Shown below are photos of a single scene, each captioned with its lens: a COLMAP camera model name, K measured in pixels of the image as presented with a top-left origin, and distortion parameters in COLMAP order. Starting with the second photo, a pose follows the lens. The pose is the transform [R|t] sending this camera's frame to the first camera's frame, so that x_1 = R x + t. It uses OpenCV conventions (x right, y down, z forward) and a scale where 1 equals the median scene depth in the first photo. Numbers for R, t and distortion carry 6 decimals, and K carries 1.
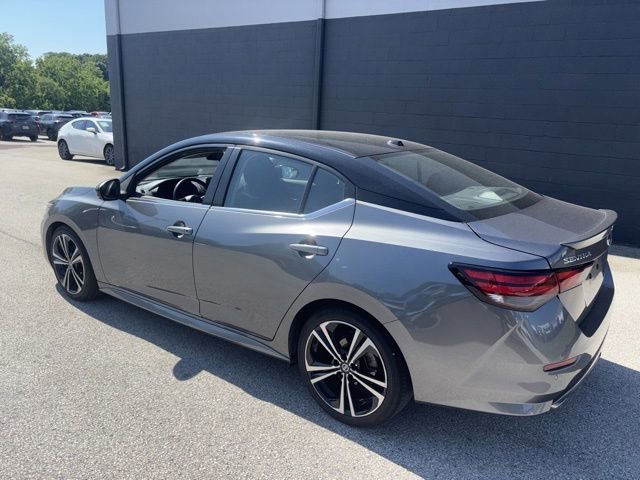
lens RADIAL K [[481.4, 0, 349.5], [0, 481.4, 275.0], [0, 0, 1]] dist [0.070073, -0.073989]
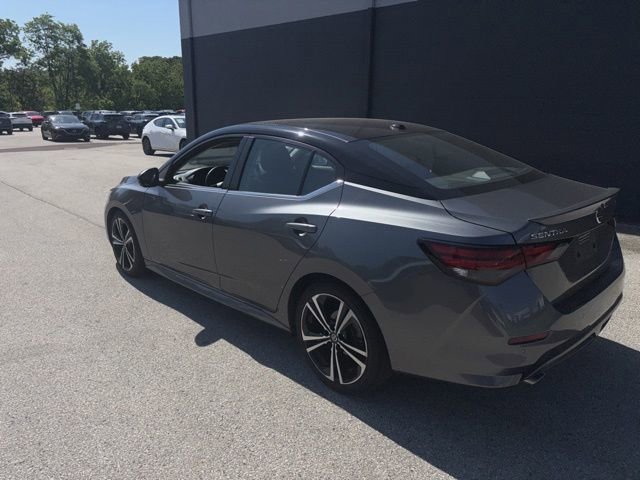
lens RADIAL K [[483.9, 0, 329.4], [0, 483.9, 259.9], [0, 0, 1]] dist [0.056226, -0.060053]
pose [[0.983853, 0.010230, -0.178687, 0.154474], [-0.011422, 0.999919, -0.005643, 0.022725], [0.178614, 0.007593, 0.983890, -0.055026]]
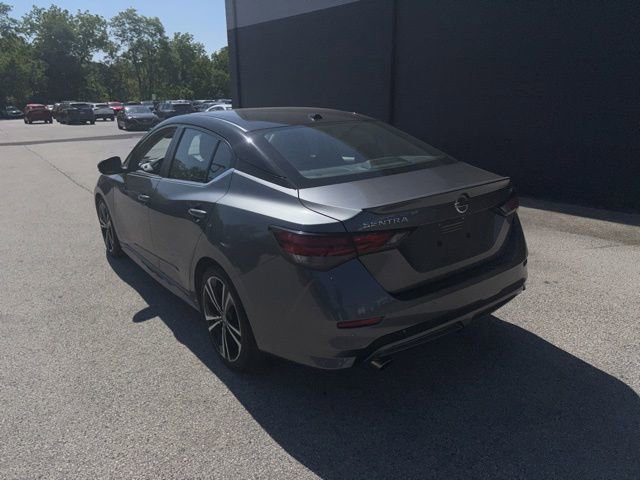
lens RADIAL K [[483.9, 0, 329.4], [0, 483.9, 259.9], [0, 0, 1]] dist [0.056226, -0.060053]
pose [[0.950221, 0.039840, -0.309019, 0.516989], [-0.034159, 0.999134, 0.023776, 0.017418], [0.309699, -0.012037, 0.950759, -0.006152]]
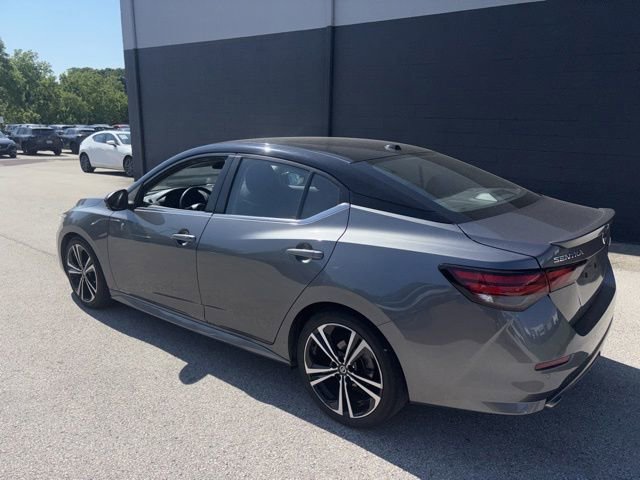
lens RADIAL K [[481.4, 0, 349.5], [0, 481.4, 275.0], [0, 0, 1]] dist [0.070073, -0.073989]
pose [[0.999092, -0.018206, -0.038512, 0.043047], [0.017816, 0.999787, -0.010453, 0.003855], [0.038694, 0.009757, 0.999203, -0.013665]]
